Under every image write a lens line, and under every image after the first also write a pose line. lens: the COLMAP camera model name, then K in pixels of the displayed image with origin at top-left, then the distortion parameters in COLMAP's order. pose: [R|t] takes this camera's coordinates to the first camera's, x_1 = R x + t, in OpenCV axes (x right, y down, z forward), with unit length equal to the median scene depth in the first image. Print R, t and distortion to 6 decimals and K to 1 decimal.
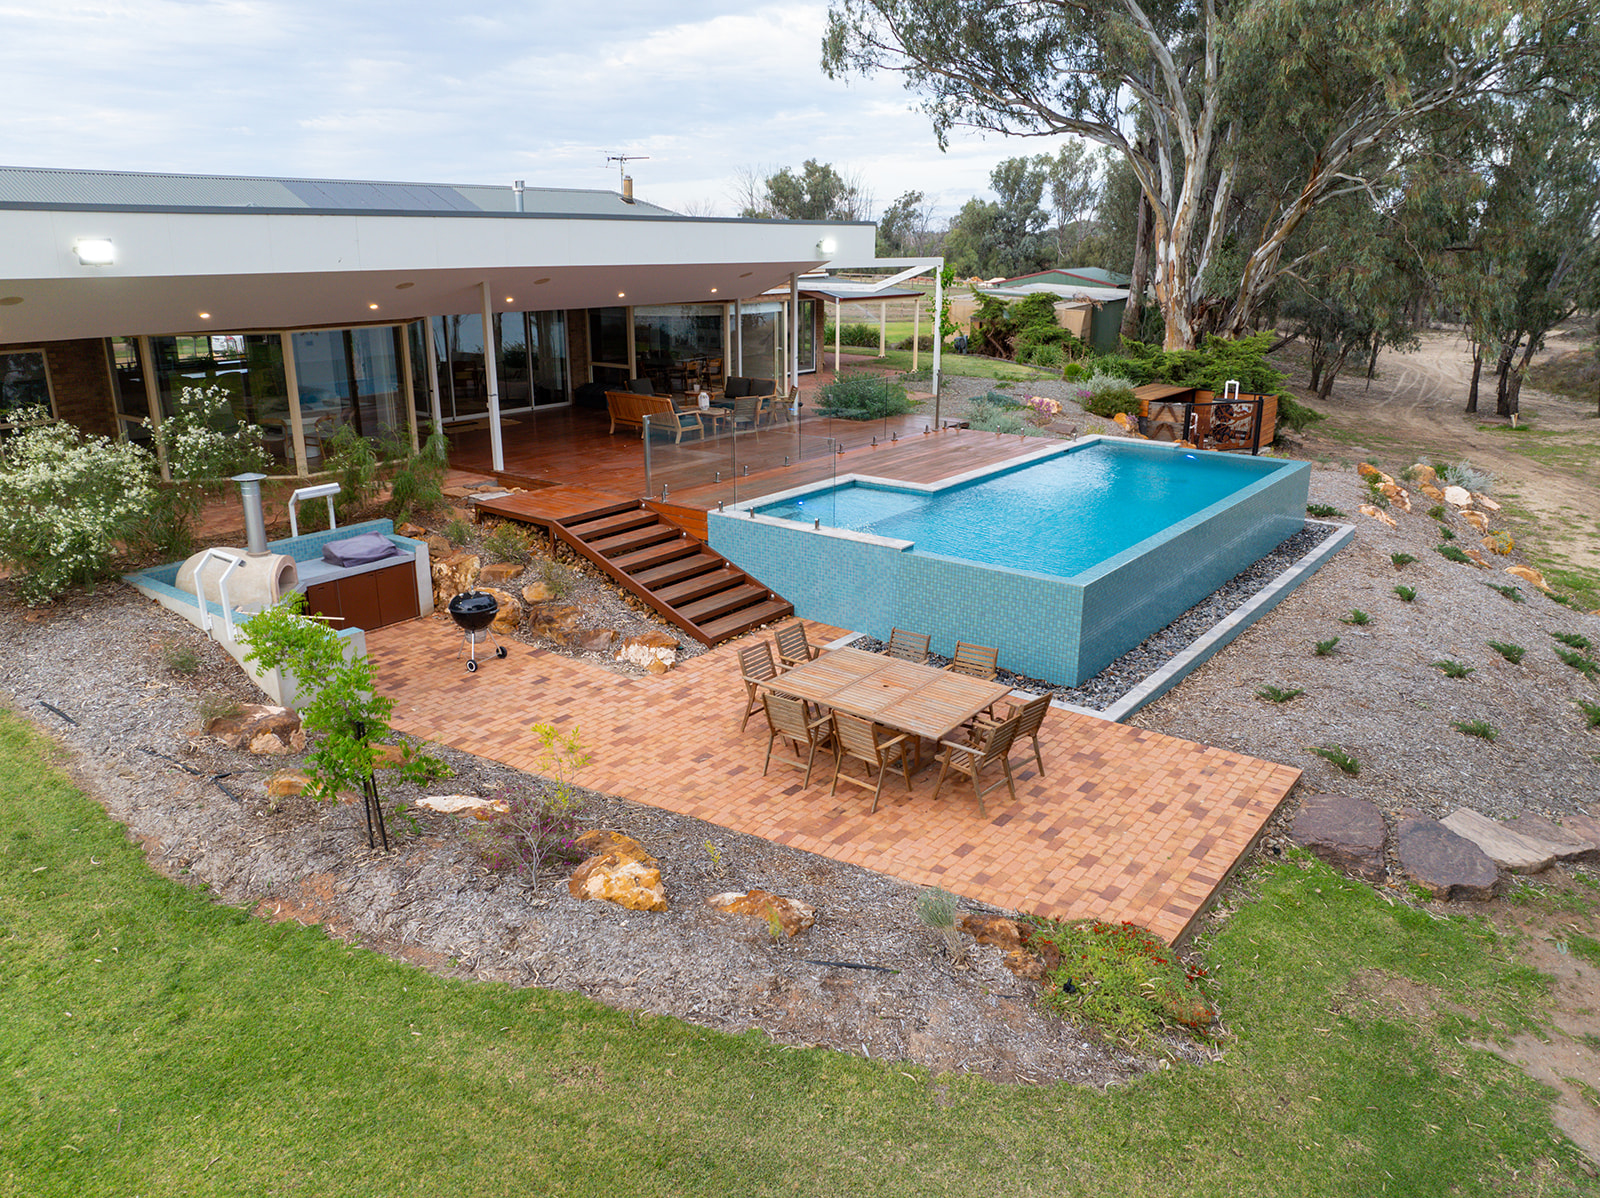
lens RADIAL K [[1133.5, 0, 796.6], [0, 1133.5, 604.4], [0, 0, 1]] dist [-0.057700, 0.028795]
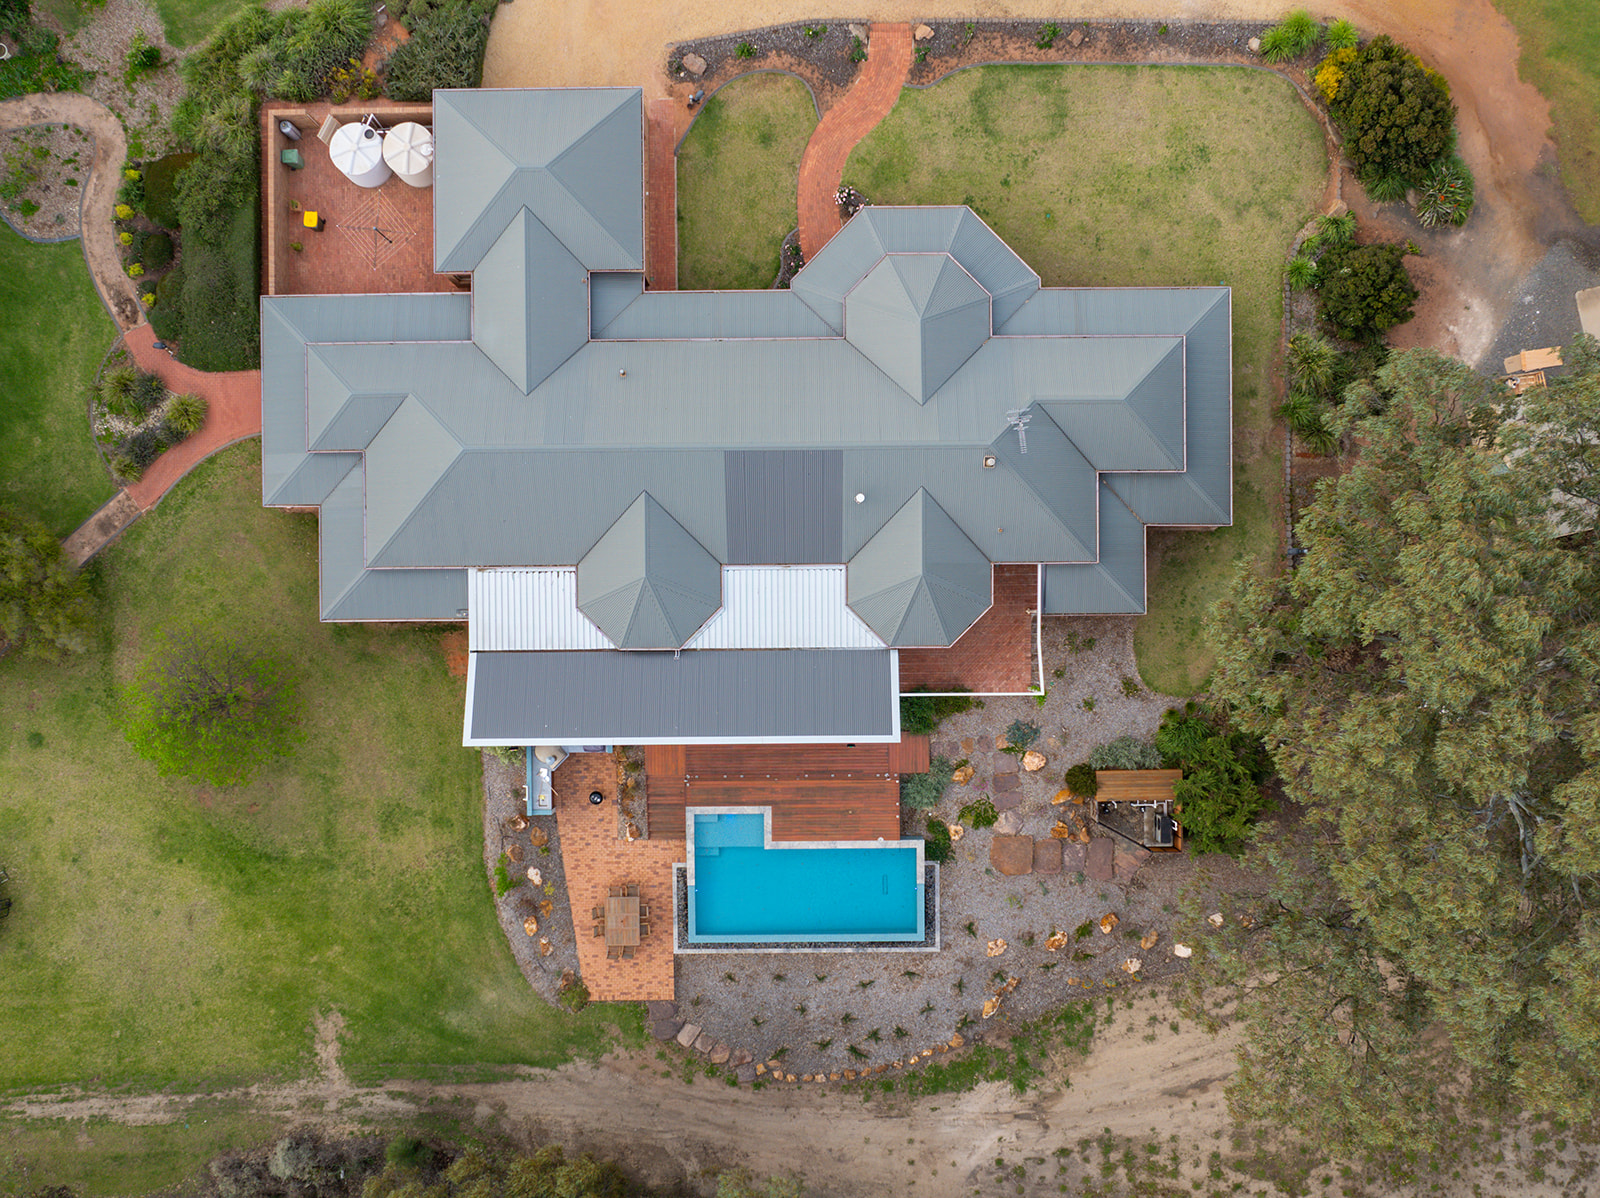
lens RADIAL K [[1332.7, 0, 781.8], [0, 1332.7, 636.7], [0, 0, 1]] dist [-0.013606, -0.039730]
pose [[0.618770, 0.785522, 0.008859, -0.445228], [-0.230709, 0.170930, 0.957891, -5.170110], [0.750931, -0.594759, 0.286994, 0.672307]]
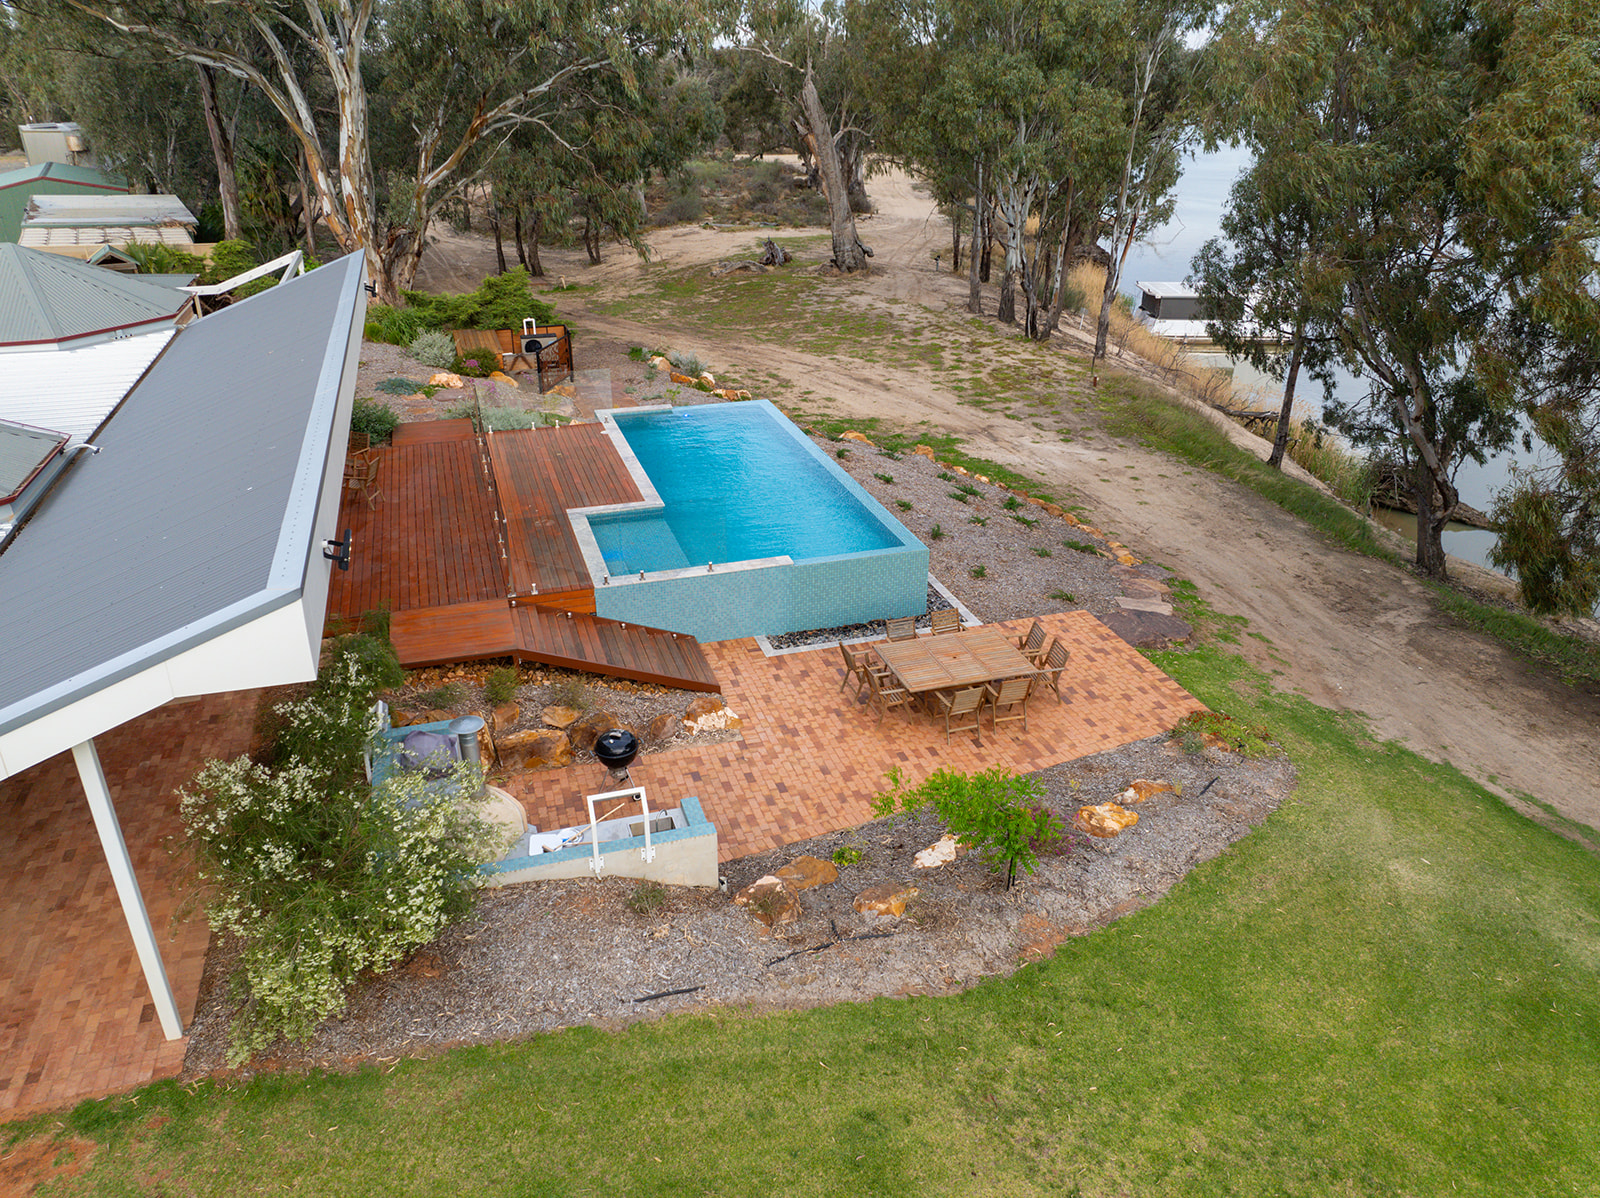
lens RADIAL K [[1133.5, 0, 796.7], [0, 1133.5, 613.0], [0, 0, 1]] dist [-0.057700, 0.028795]
pose [[0.569179, -0.361062, 0.738695, -1.158996], [0.245783, 0.932058, 0.266194, -0.445788], [-0.784619, 0.030046, 0.619250, 0.242317]]
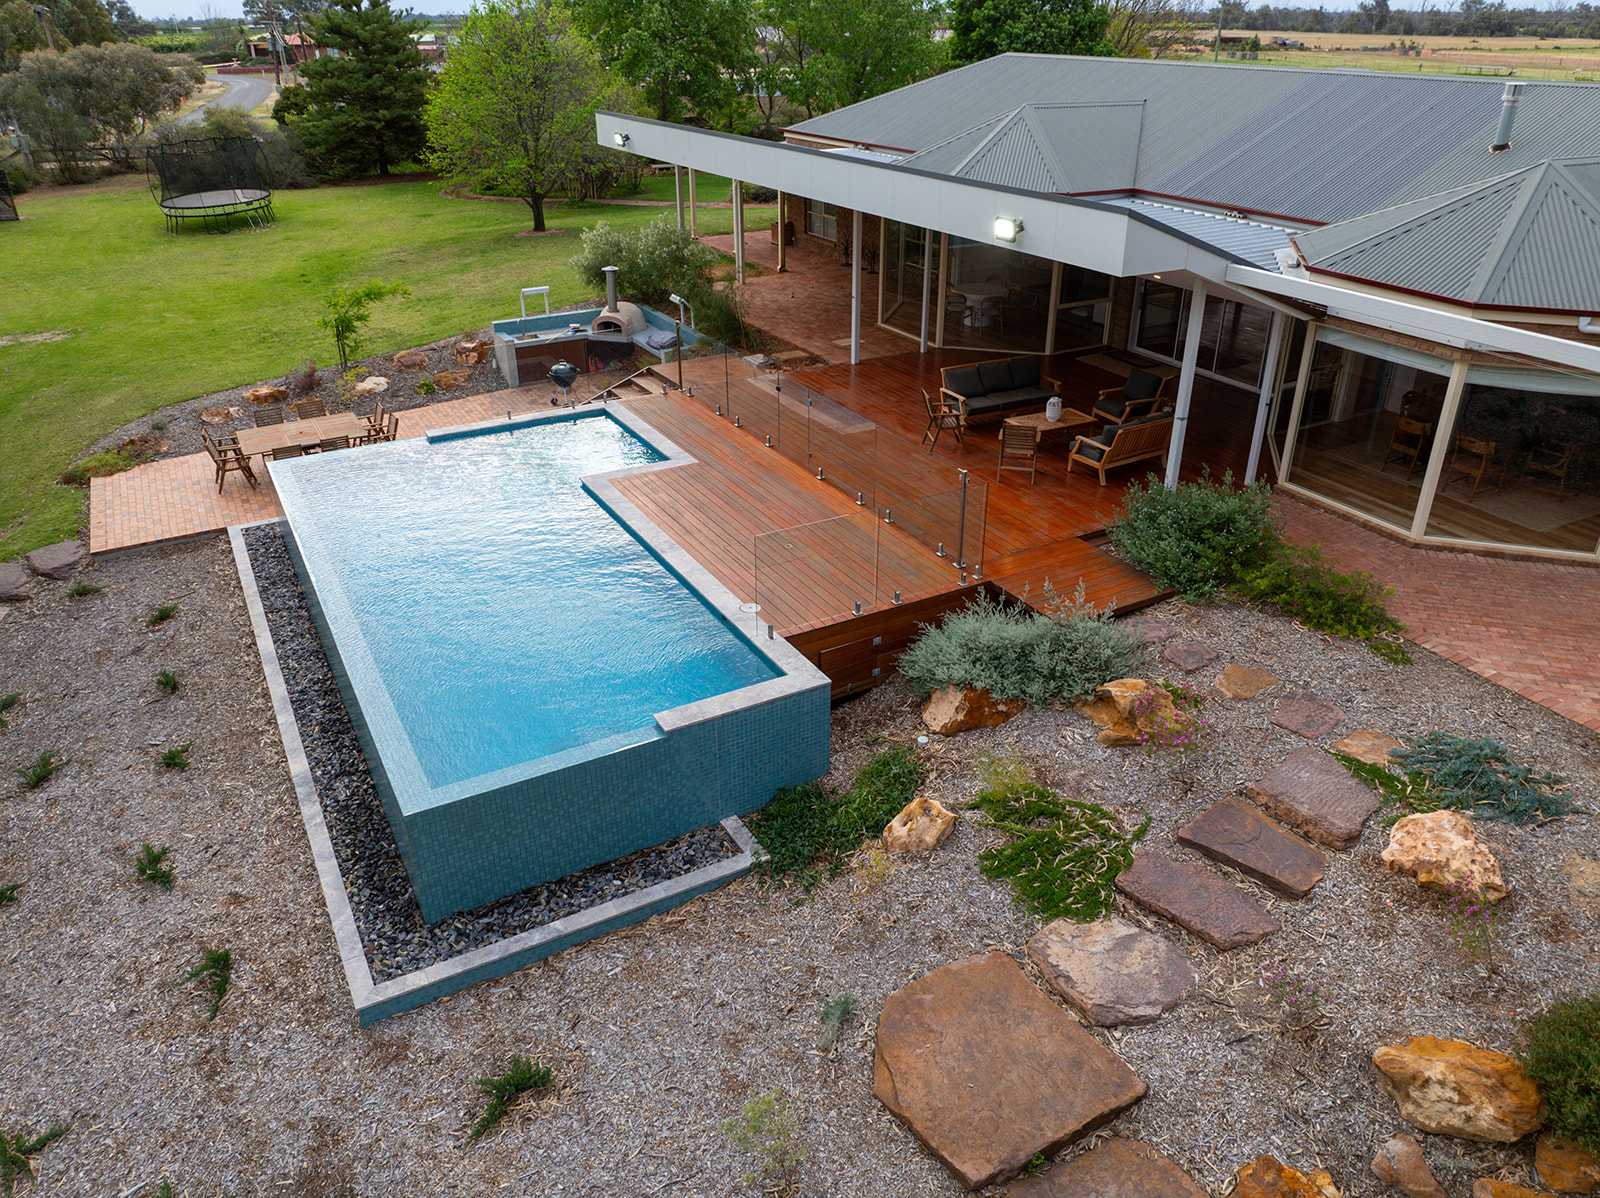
lens RADIAL K [[1133.5, 0, 798.5], [0, 1133.5, 609.5], [0, 0, 1]] dist [-0.057700, 0.028795]
pose [[-0.393341, 0.432644, -0.811235, 1.369001], [-0.276627, 0.785781, 0.553196, -0.933211], [0.876790, 0.442004, -0.189399, 2.213512]]
